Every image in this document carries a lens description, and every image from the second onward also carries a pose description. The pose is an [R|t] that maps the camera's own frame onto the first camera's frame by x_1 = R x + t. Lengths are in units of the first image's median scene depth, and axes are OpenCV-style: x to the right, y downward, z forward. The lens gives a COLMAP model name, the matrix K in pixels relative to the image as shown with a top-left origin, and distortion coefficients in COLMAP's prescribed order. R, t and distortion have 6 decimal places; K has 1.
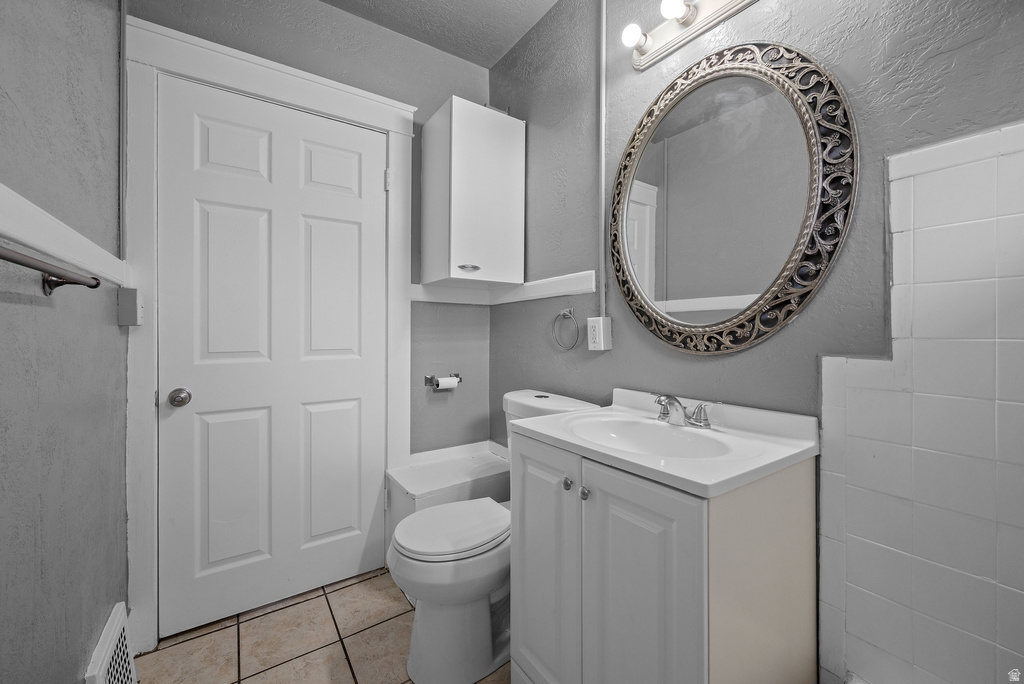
lens RADIAL K [[409.5, 0, 512.0], [0, 409.5, 342.0], [0, 0, 1]] dist [-0.000516, -0.000051]
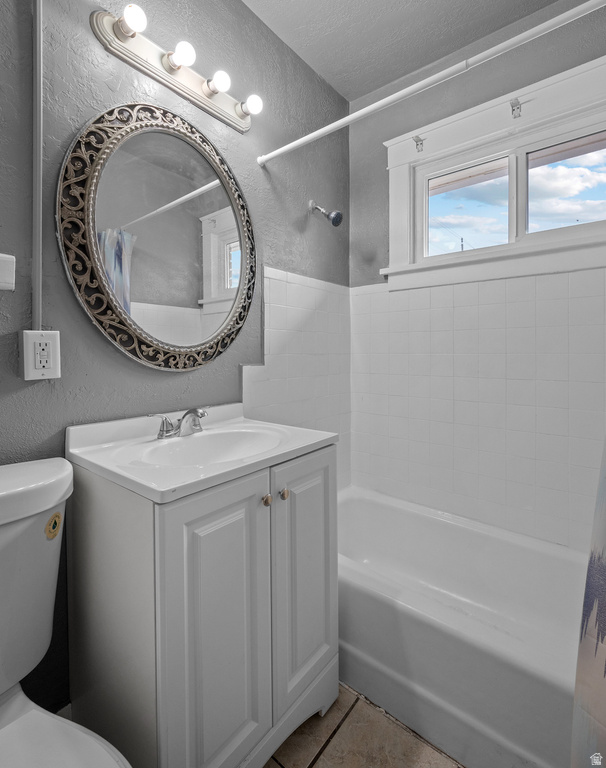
lens RADIAL K [[370.8, 0, 303.6], [0, 370.8, 355.5], [0, 0, 1]] dist [-0.000941, -0.000558]
pose [[-0.287051, -0.017593, 0.957754, -0.634810], [0.016775, 0.999586, 0.023389, -0.031993], [-0.957768, 0.022780, -0.286637, 0.954035]]
